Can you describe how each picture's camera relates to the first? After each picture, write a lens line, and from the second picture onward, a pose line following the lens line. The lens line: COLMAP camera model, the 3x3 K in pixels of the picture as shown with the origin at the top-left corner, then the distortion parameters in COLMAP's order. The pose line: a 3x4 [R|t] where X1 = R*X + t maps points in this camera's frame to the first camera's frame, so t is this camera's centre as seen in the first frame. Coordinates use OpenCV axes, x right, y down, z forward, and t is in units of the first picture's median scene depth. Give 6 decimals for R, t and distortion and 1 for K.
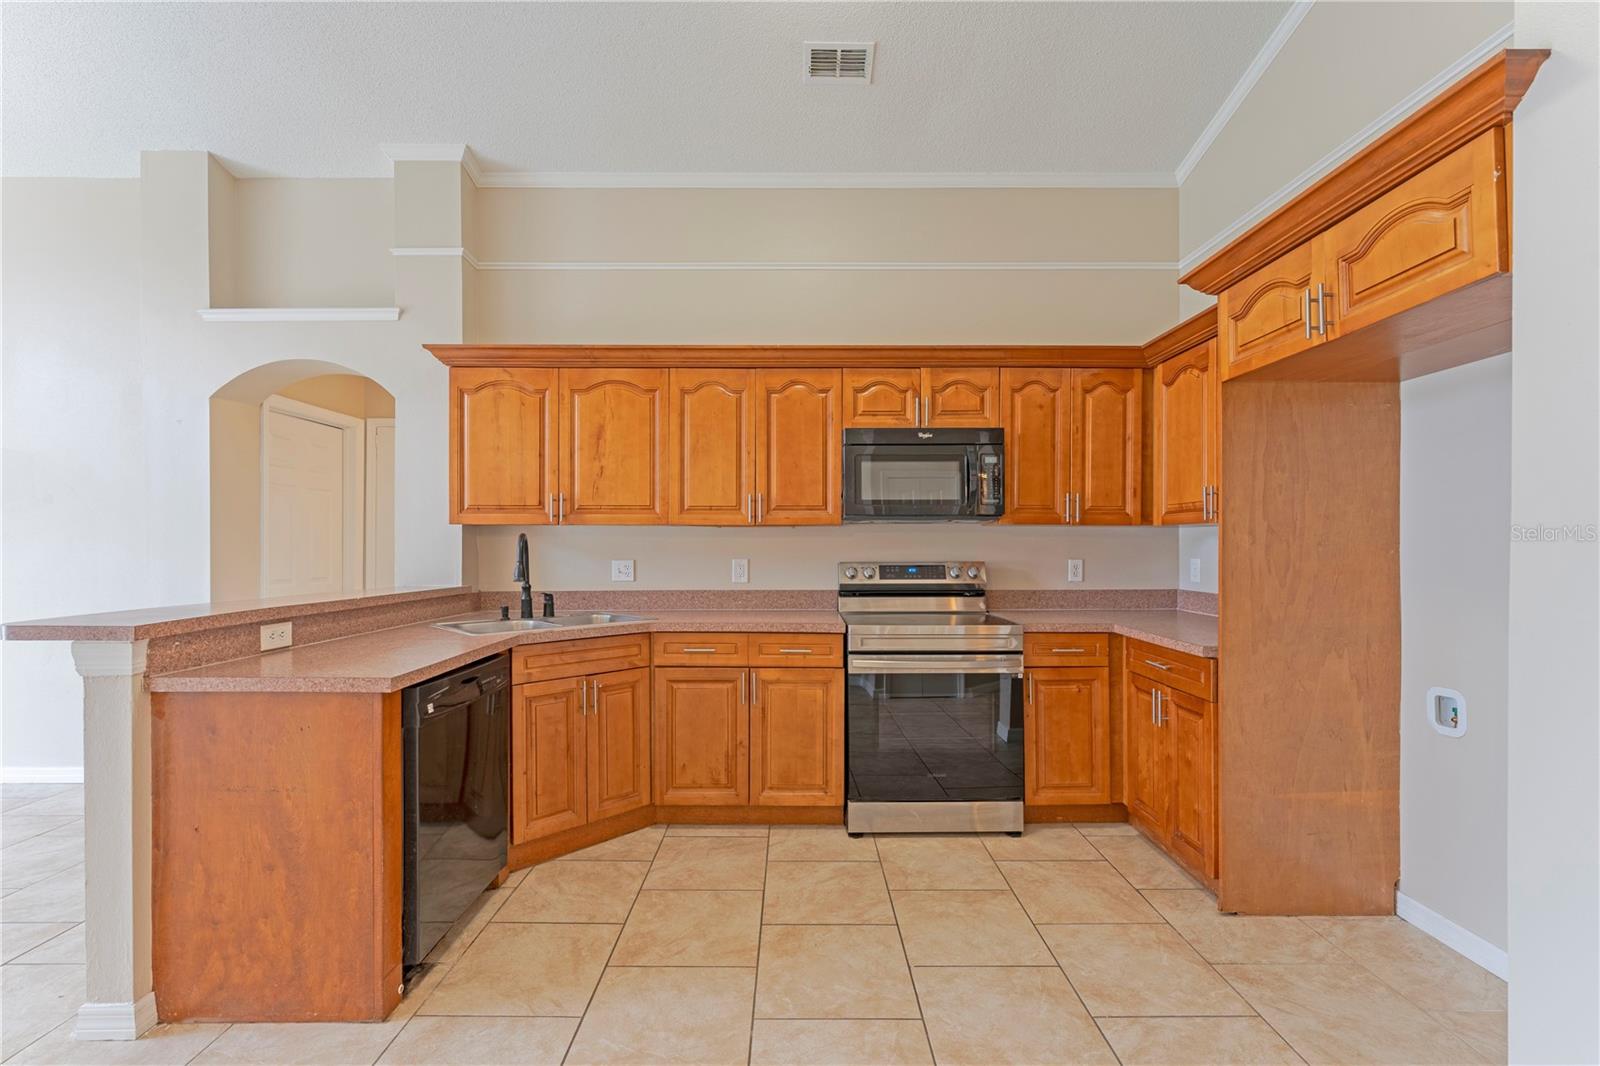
lens RADIAL K [[688.0, 0, 790.2], [0, 688.0, 545.9], [0, 0, 1]] dist [0.001013, -0.000682]
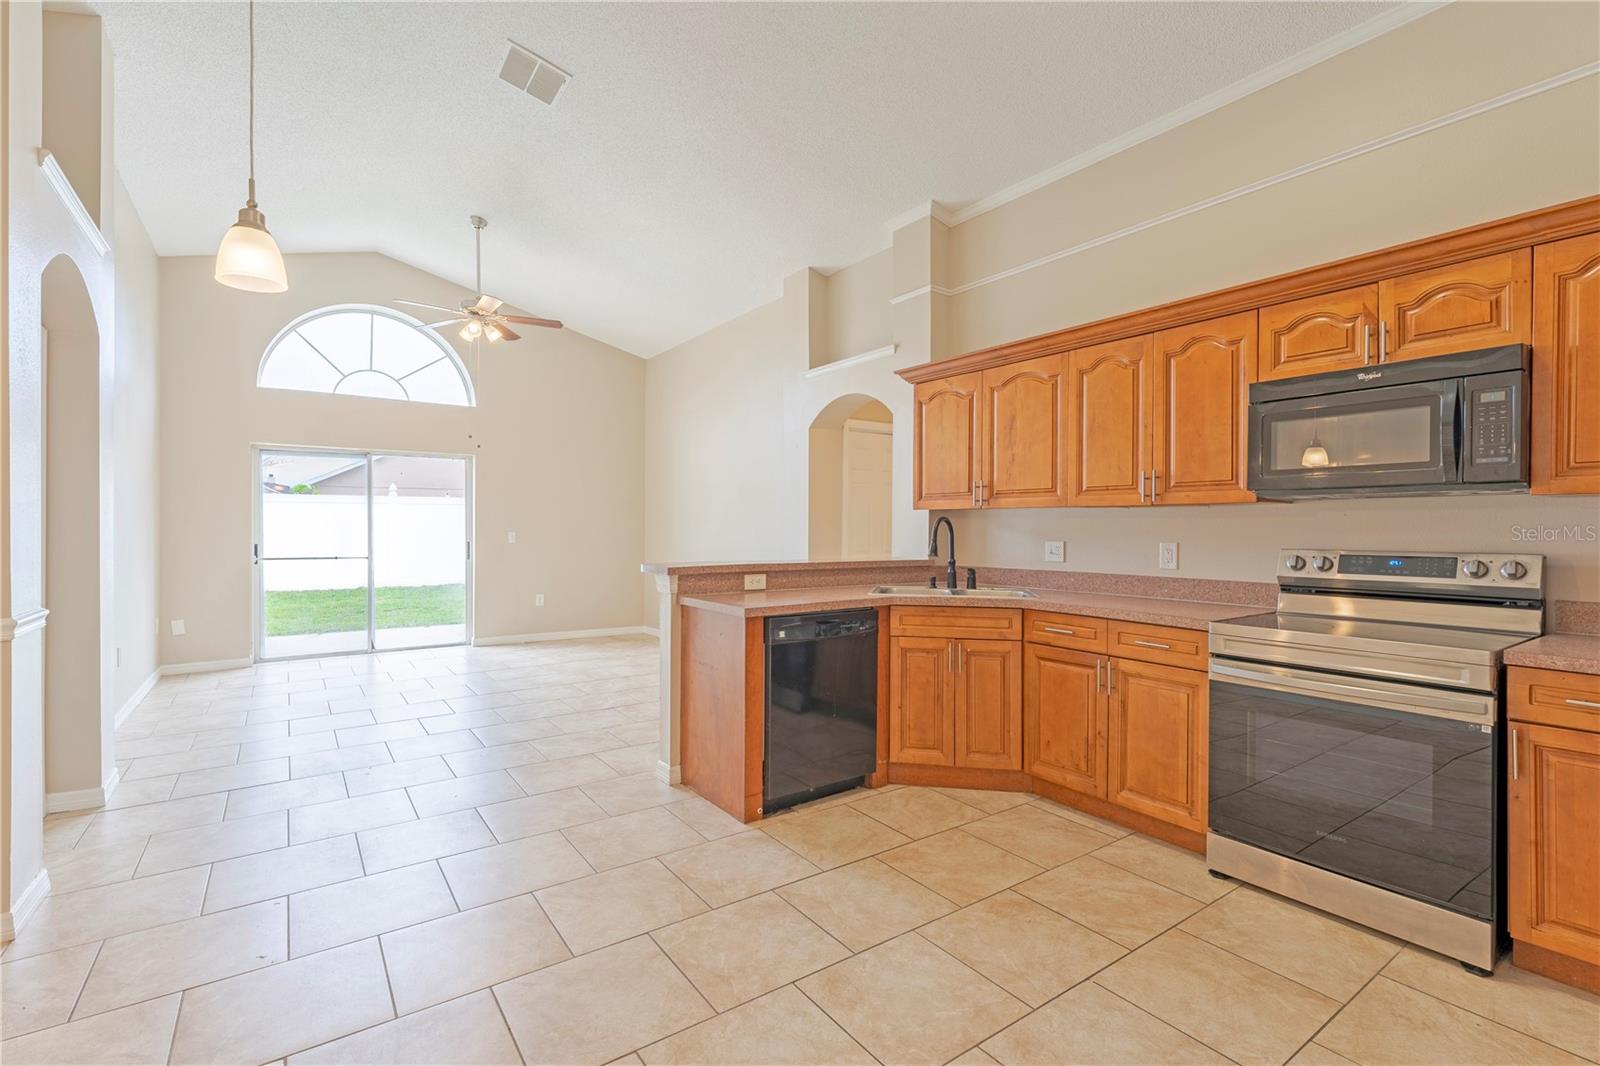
lens RADIAL K [[721.0, 0, 807.1], [0, 721.0, 524.3], [0, 0, 1]] dist [0.006593, -0.001194]
pose [[0.585322, -0.000349, -0.810801, 0.503866], [-0.003846, 0.999987, -0.003207, 0.000281], [0.810792, 0.004996, 0.585313, 0.078562]]
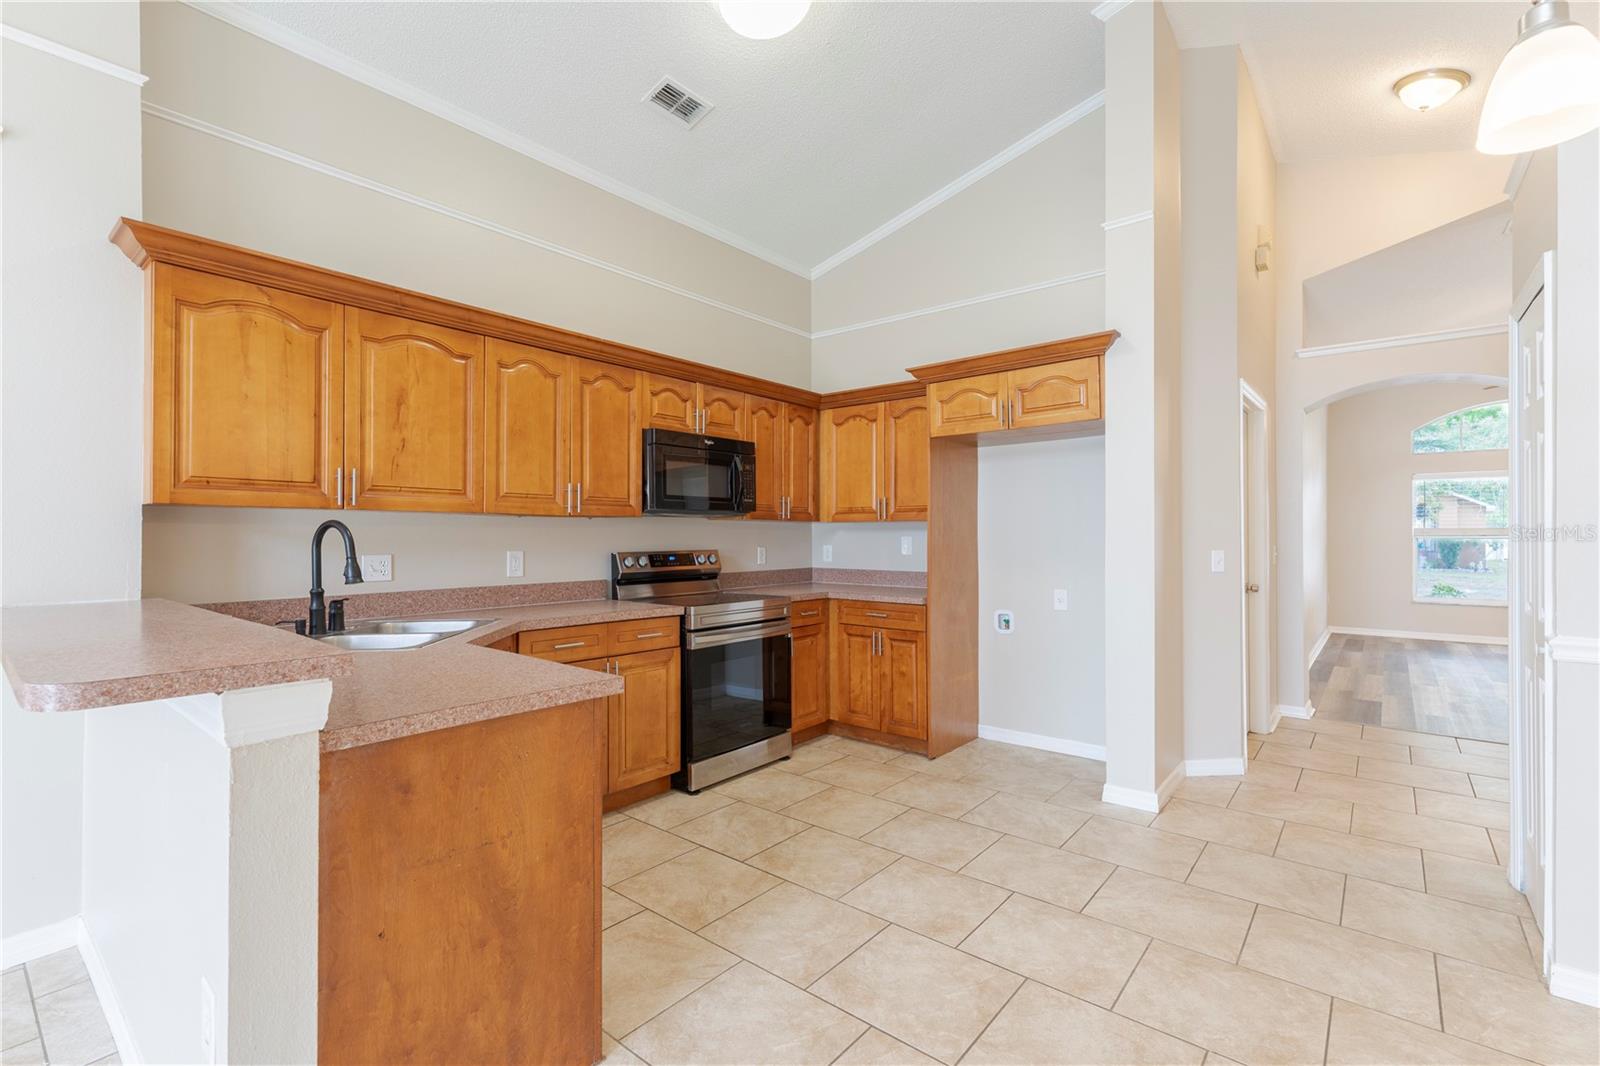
lens RADIAL K [[721.0, 0, 797.4], [0, 721.0, 529.9], [0, 0, 1]] dist [0.006593, -0.001194]
pose [[0.633679, 0.006849, 0.773566, -0.702056], [0.000655, 0.999956, -0.009390, 0.000191], [-0.773596, 0.006457, 0.633646, 0.113515]]
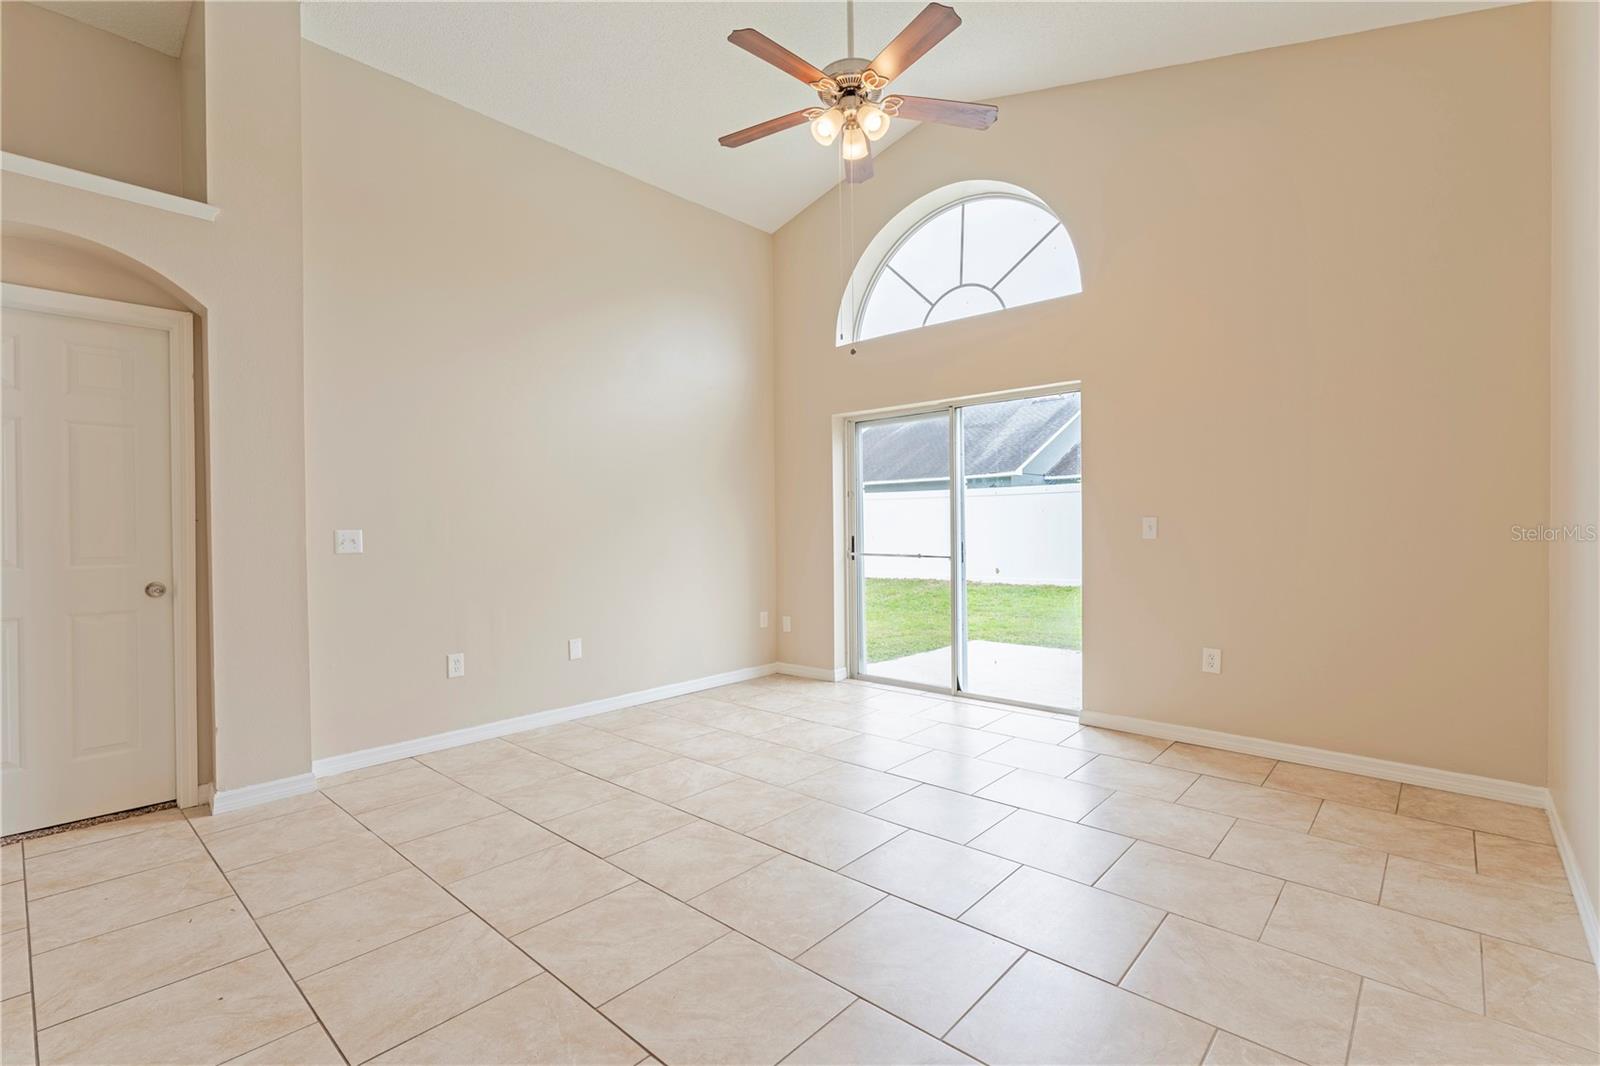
lens RADIAL K [[721.0, 0, 796.3], [0, 721.0, 525.4], [0, 0, 1]] dist [0.006593, -0.001194]
pose [[-0.674603, 0.006038, -0.738156, -0.773779], [0.011791, 0.999927, -0.002596, 0.034070], [0.738087, -0.010454, -0.674625, 1.114740]]
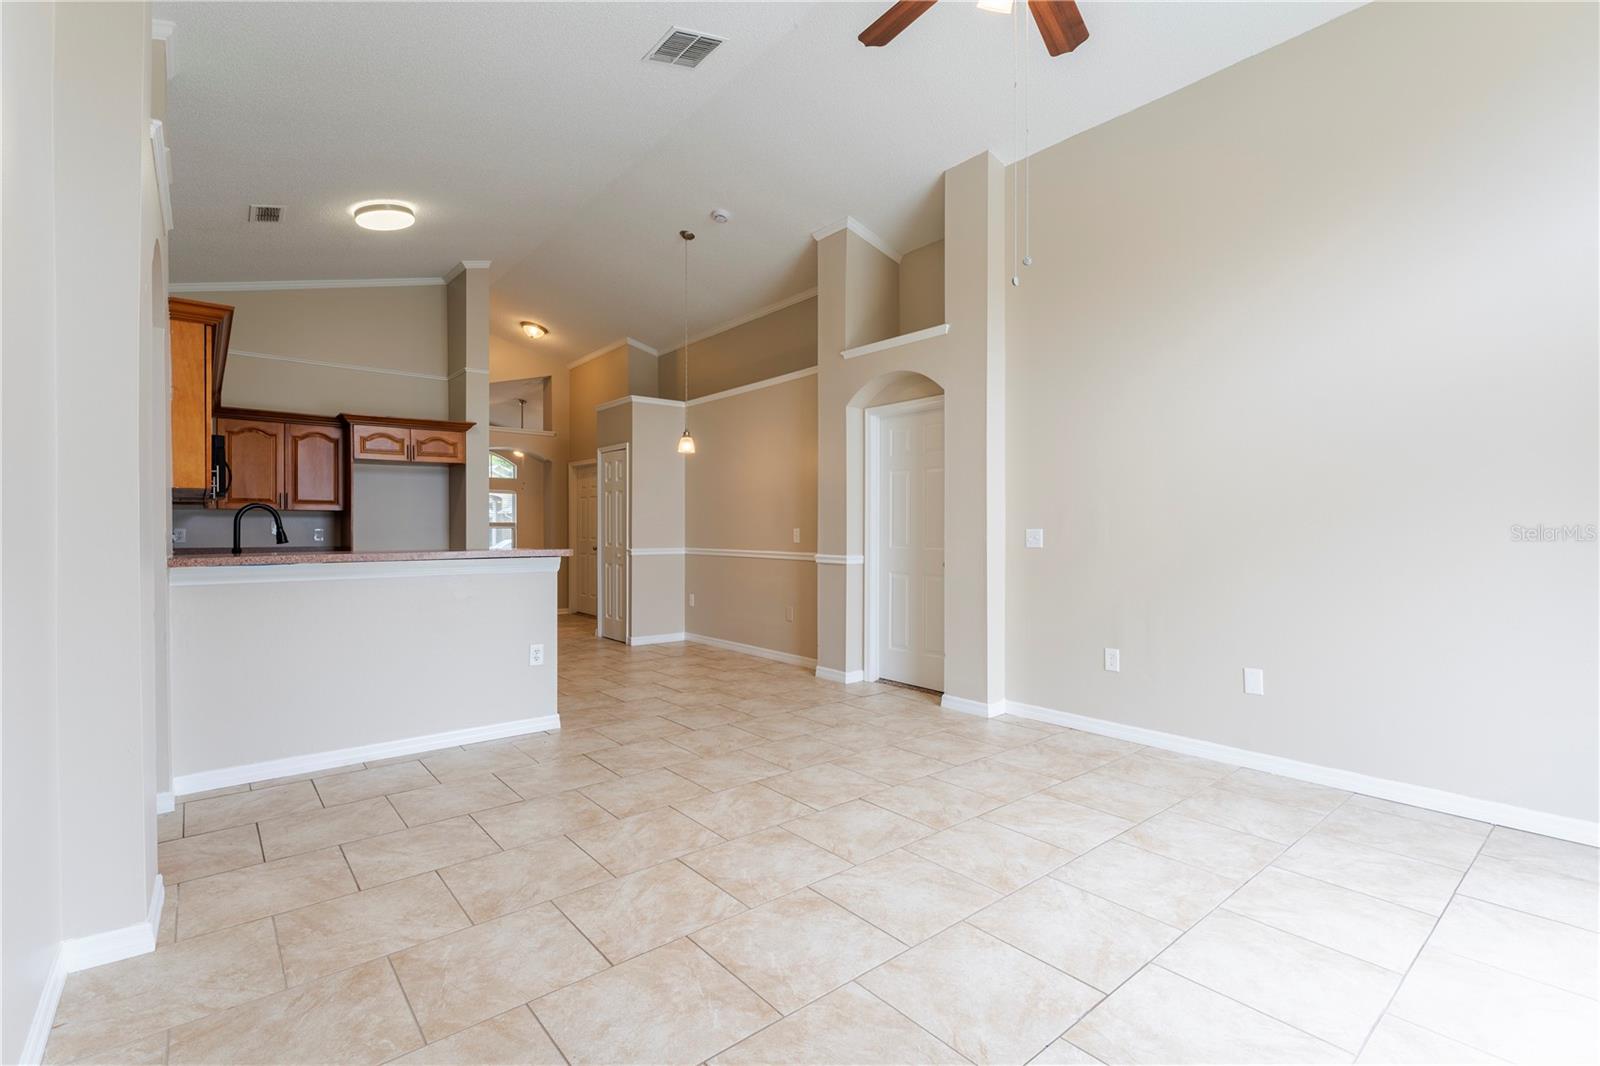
lens RADIAL K [[721.0, 0, 798.7], [0, 721.0, 540.1], [0, 0, 1]] dist [0.006593, -0.001194]
pose [[-0.634753, -0.008372, 0.772669, -1.976874], [0.001678, 0.999924, 0.012213, 0.031569], [-0.772713, 0.009049, -0.634691, 1.102254]]
